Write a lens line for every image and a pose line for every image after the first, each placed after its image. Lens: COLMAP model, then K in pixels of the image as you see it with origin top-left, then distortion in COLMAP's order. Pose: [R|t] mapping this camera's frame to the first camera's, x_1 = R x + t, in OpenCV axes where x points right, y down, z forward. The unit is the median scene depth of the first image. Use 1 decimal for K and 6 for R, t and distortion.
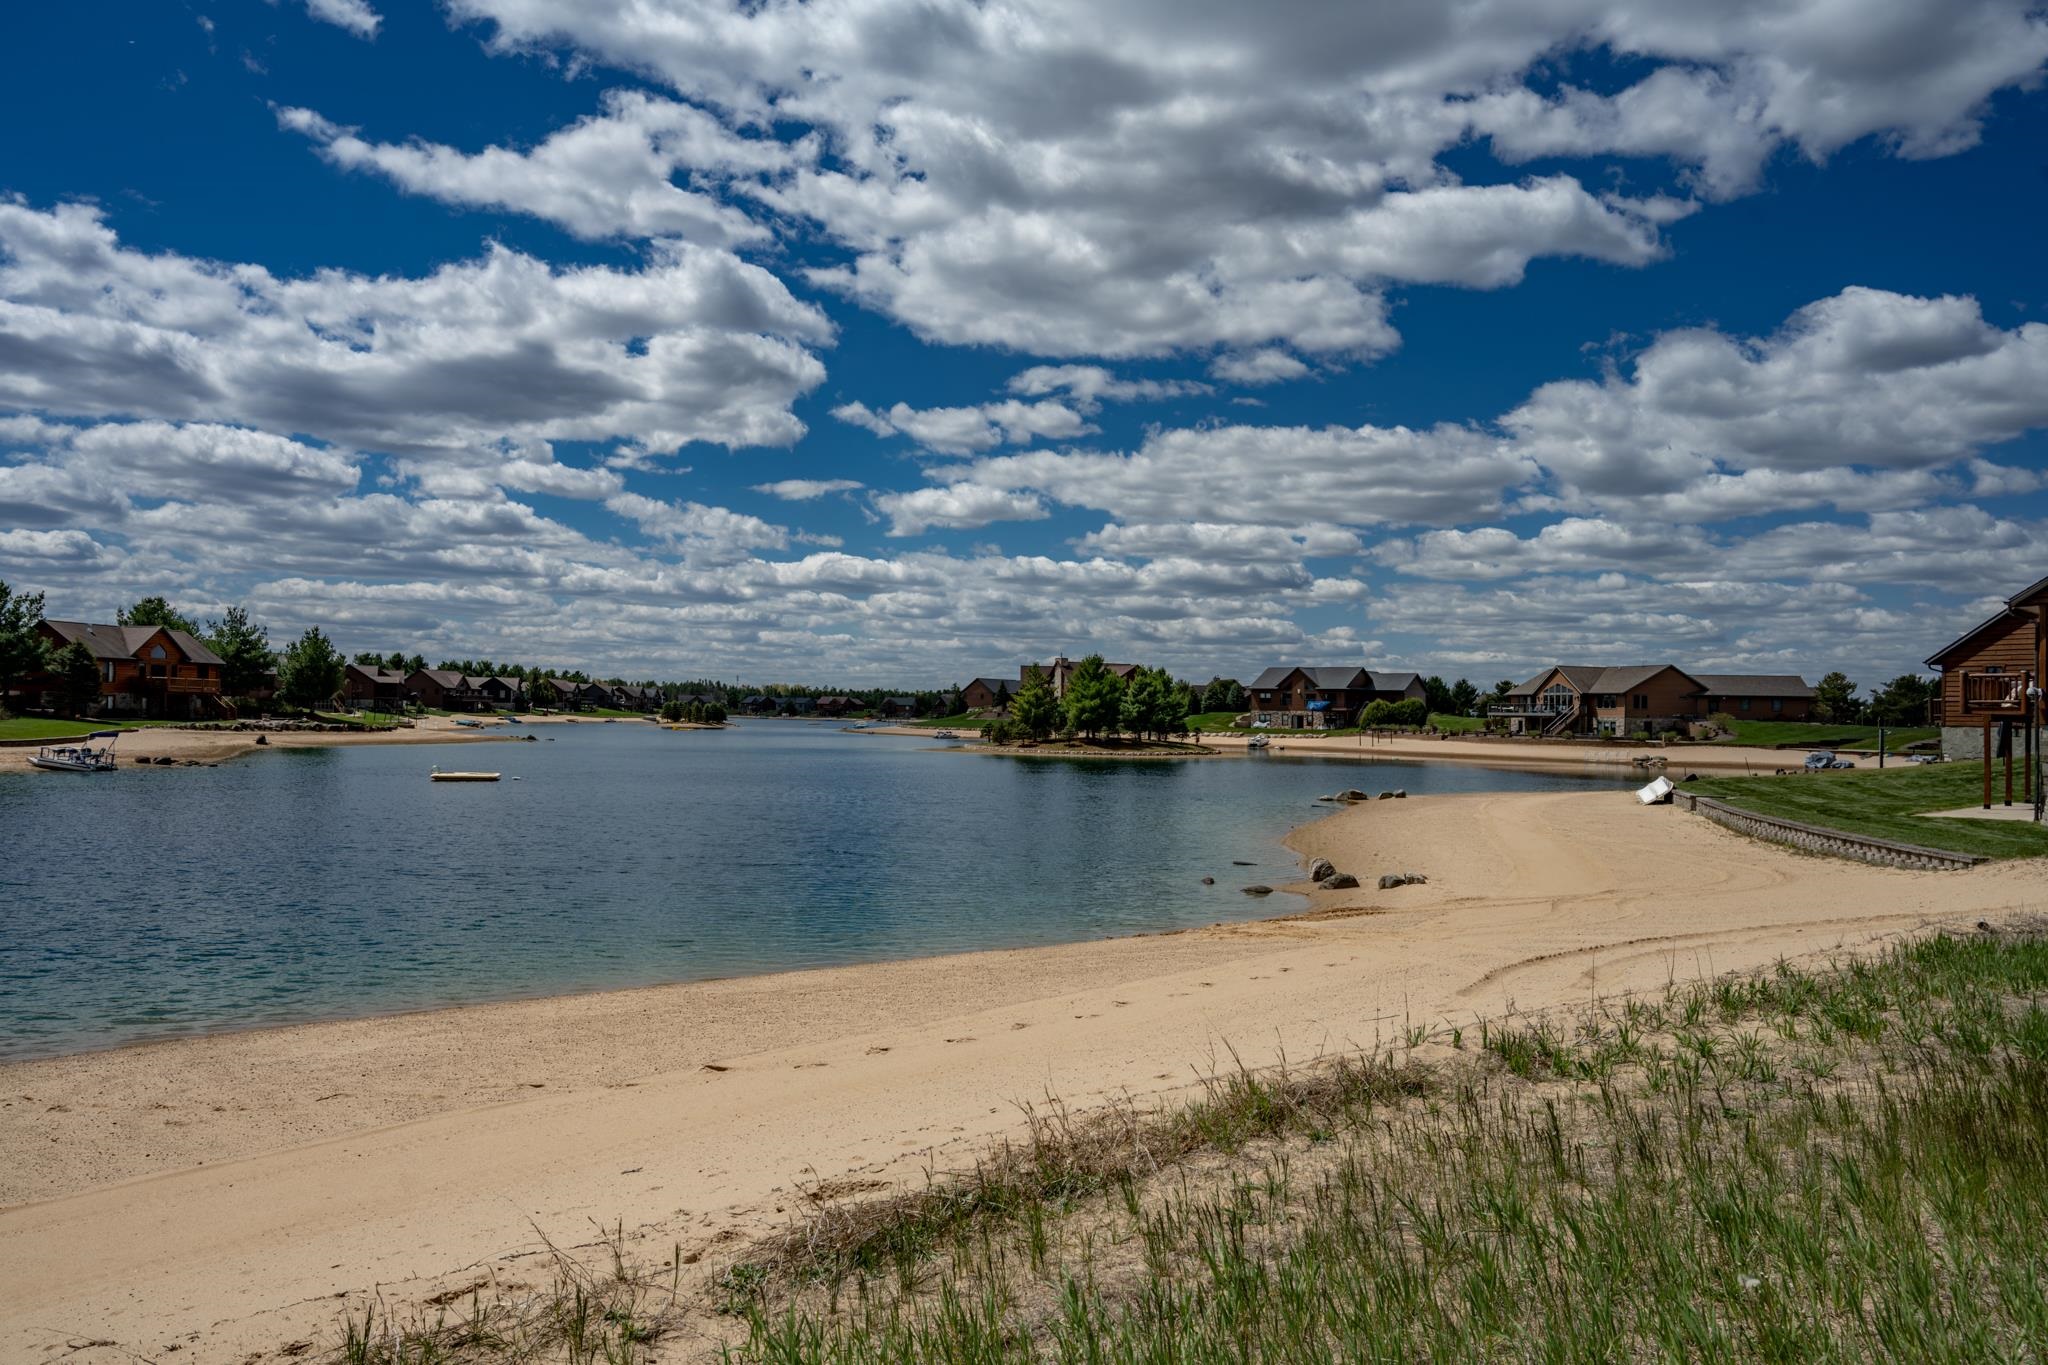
lens RADIAL K [[1367.4, 0, 1024.0], [0, 1367.4, 682.5], [0, 0, 1]] dist [-0.004659, 0.004051]
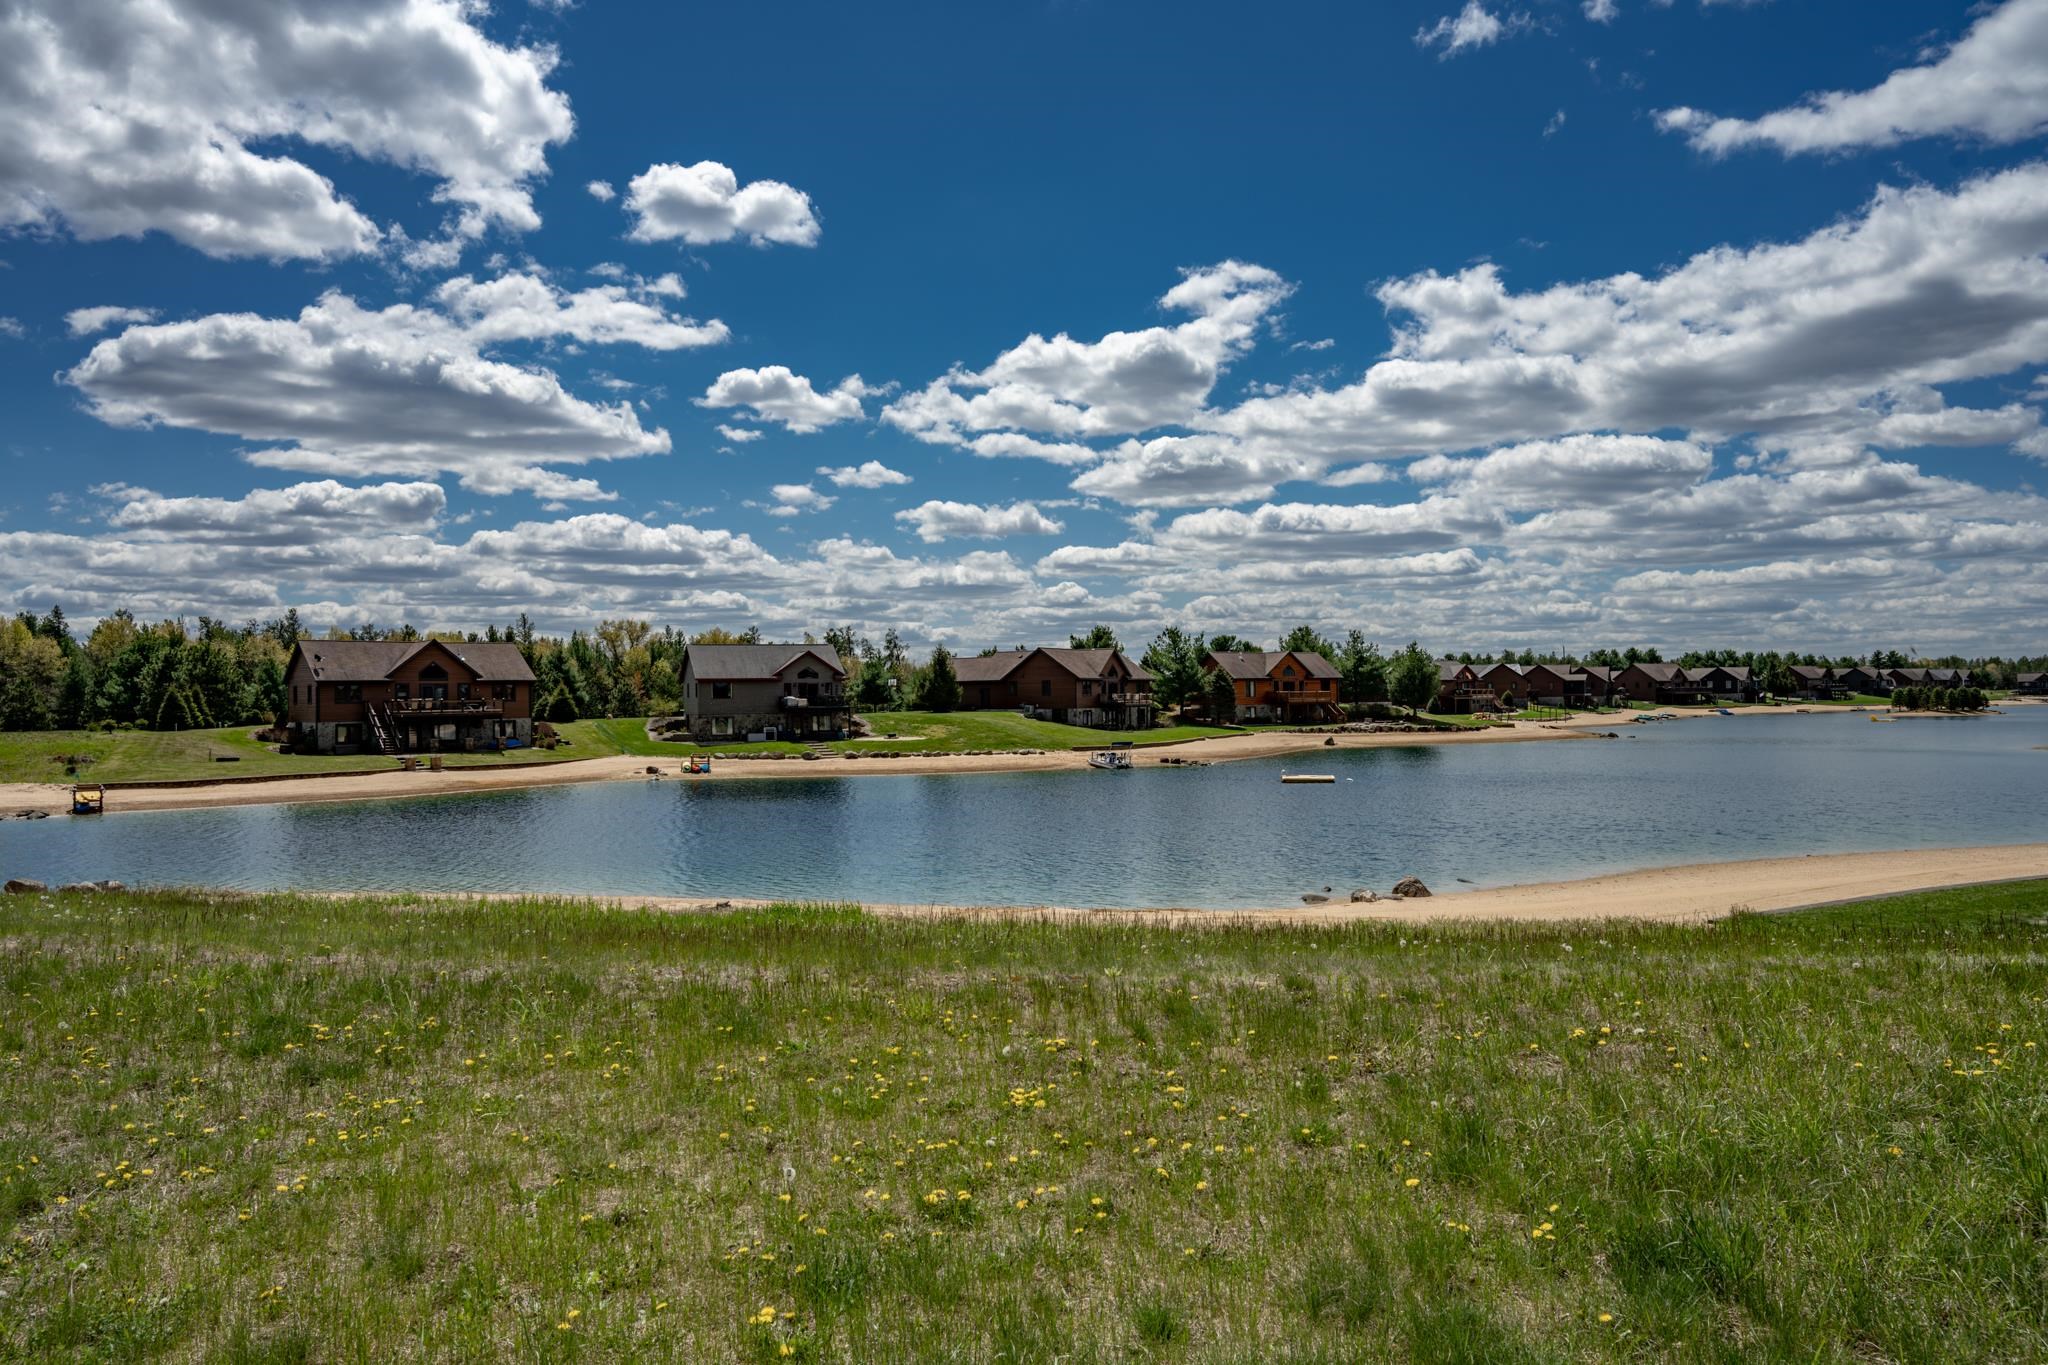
lens RADIAL K [[1360.3, 0, 1030.5], [0, 1360.3, 683.6], [0, 0, 1]] dist [-0.003625, -0.000752]
pose [[0.596496, -0.031660, -0.801991, 0.429703], [0.040637, 0.999131, -0.009218, -0.015522], [0.801587, -0.027092, 0.597264, 0.059358]]
